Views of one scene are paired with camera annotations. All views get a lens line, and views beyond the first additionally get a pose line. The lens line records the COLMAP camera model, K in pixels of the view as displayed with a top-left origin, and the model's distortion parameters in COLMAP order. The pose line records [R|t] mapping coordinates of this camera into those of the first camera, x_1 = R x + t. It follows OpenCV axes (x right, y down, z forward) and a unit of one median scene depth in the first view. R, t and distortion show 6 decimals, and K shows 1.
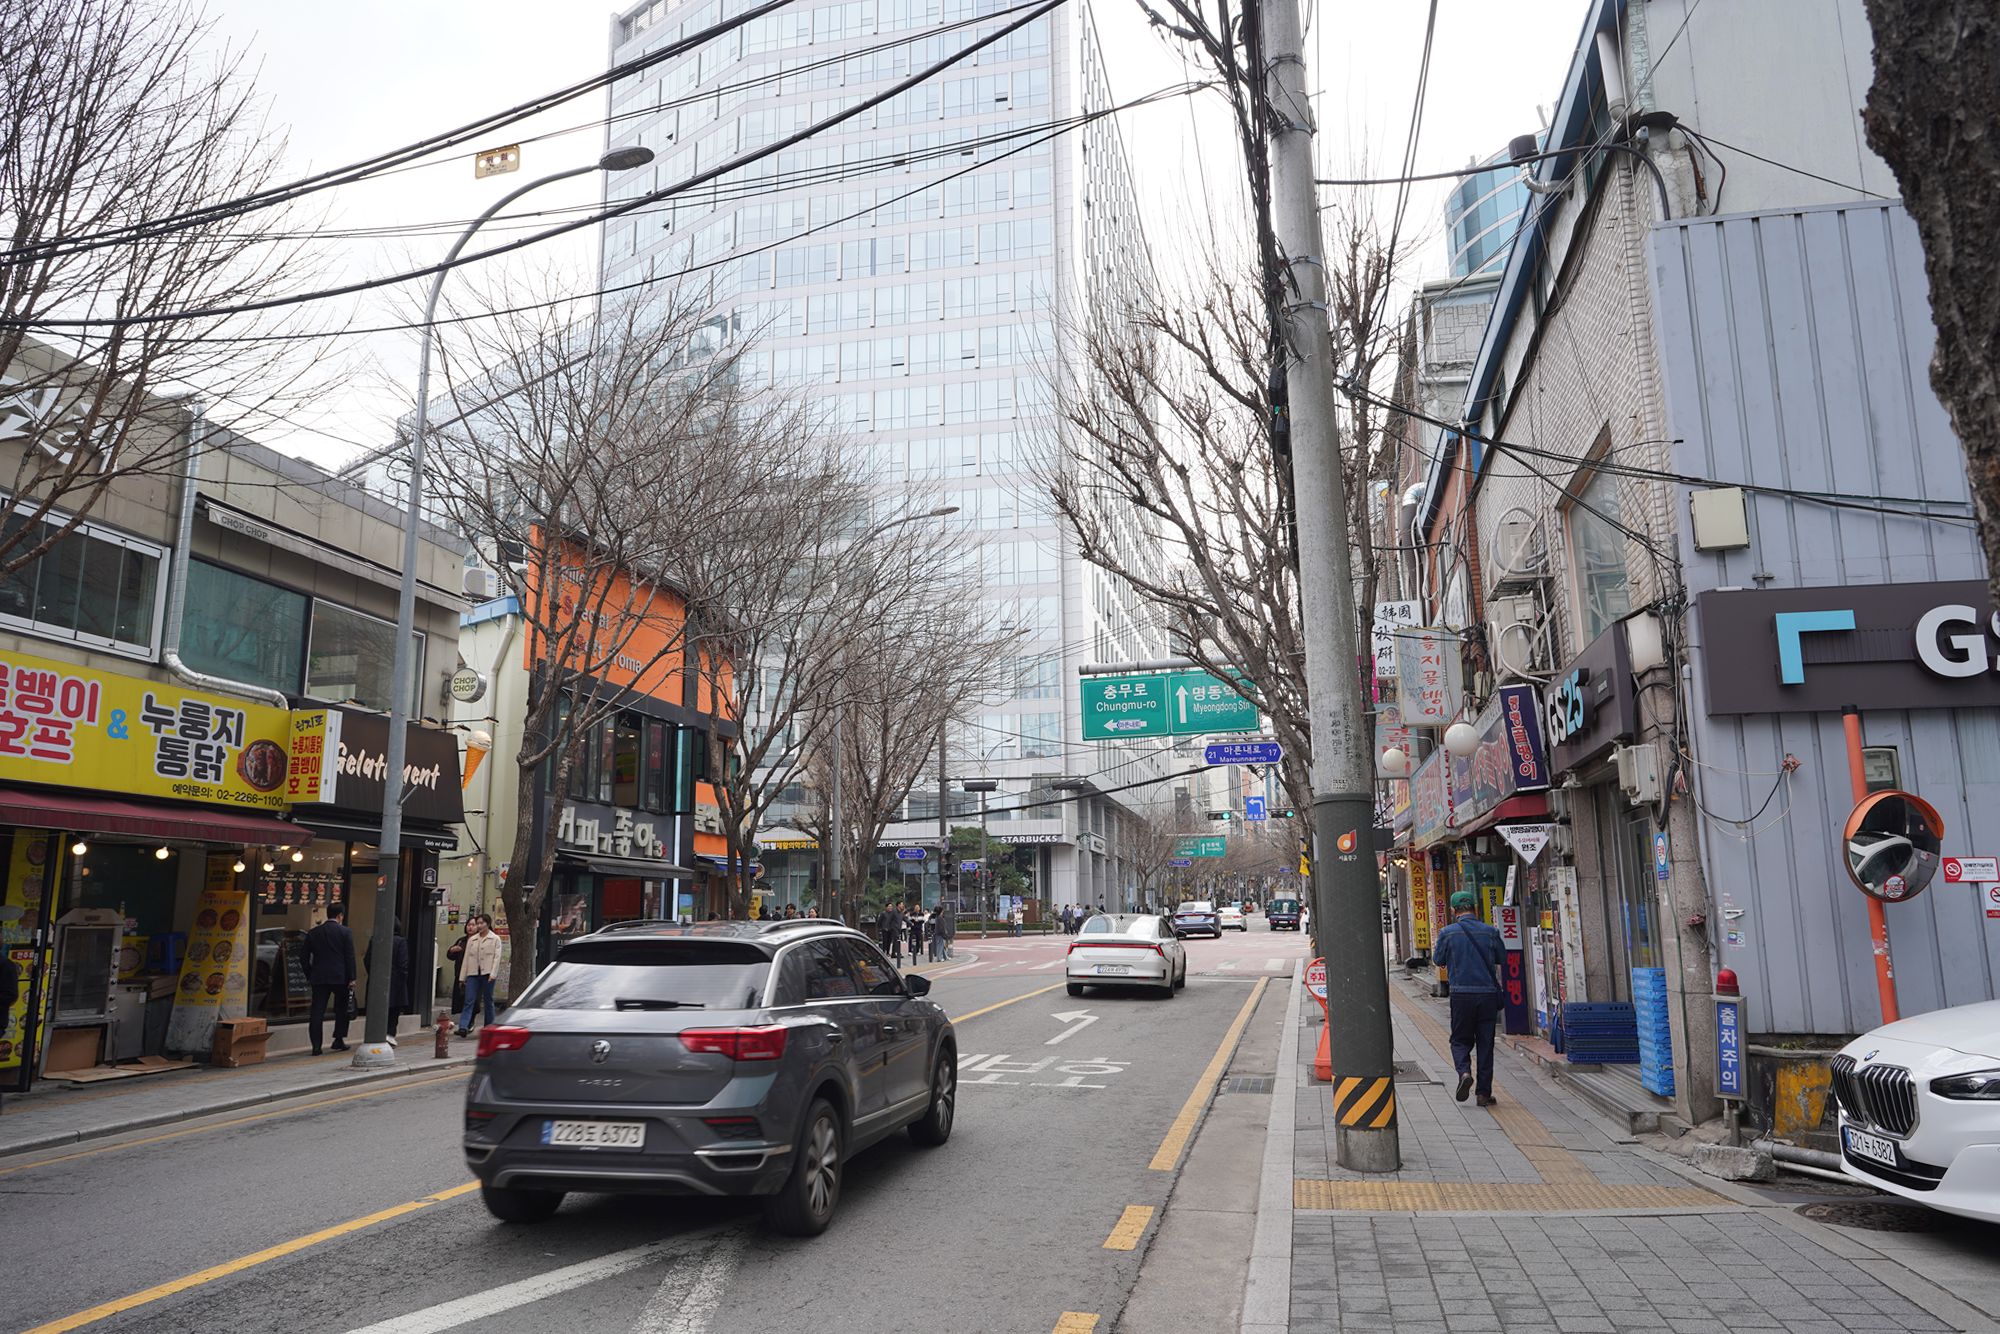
lens RADIAL K [[1382.4, 0, 1000.0], [0, 1382.4, 667.0], [0, 0, 1]] dist [-0.003304, -0.002977]
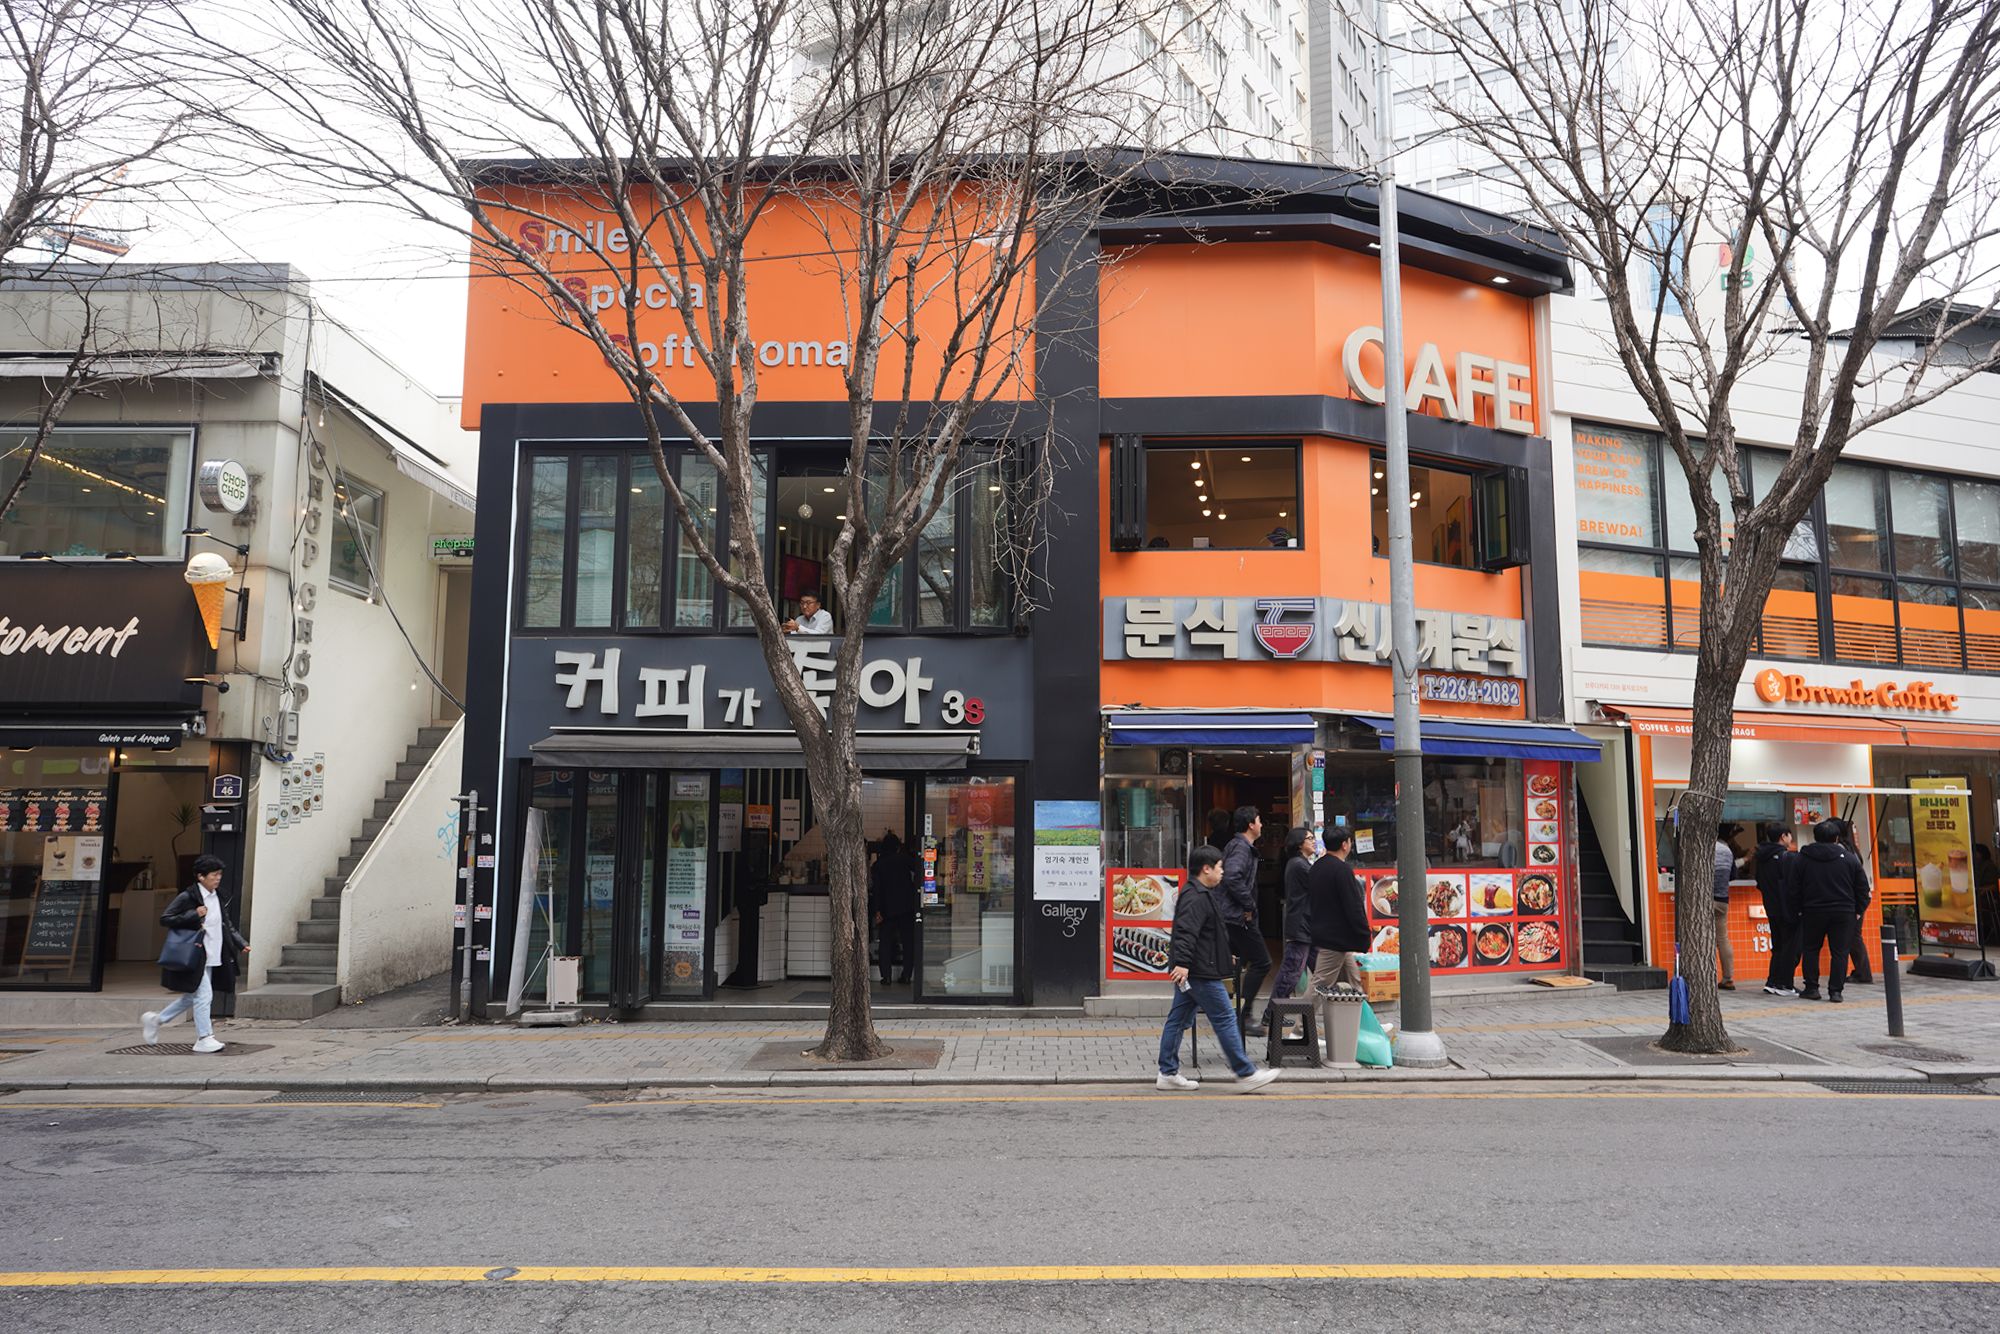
lens RADIAL K [[1382.4, 0, 1000.0], [0, 1382.4, 667.0], [0, 0, 1]] dist [-0.003304, -0.002977]
pose [[0.195395, -0.126446, -0.972539, 0.253957], [0.174352, 0.980336, -0.092430, 0.185402], [0.965102, -0.151504, 0.213599, 1.028984]]
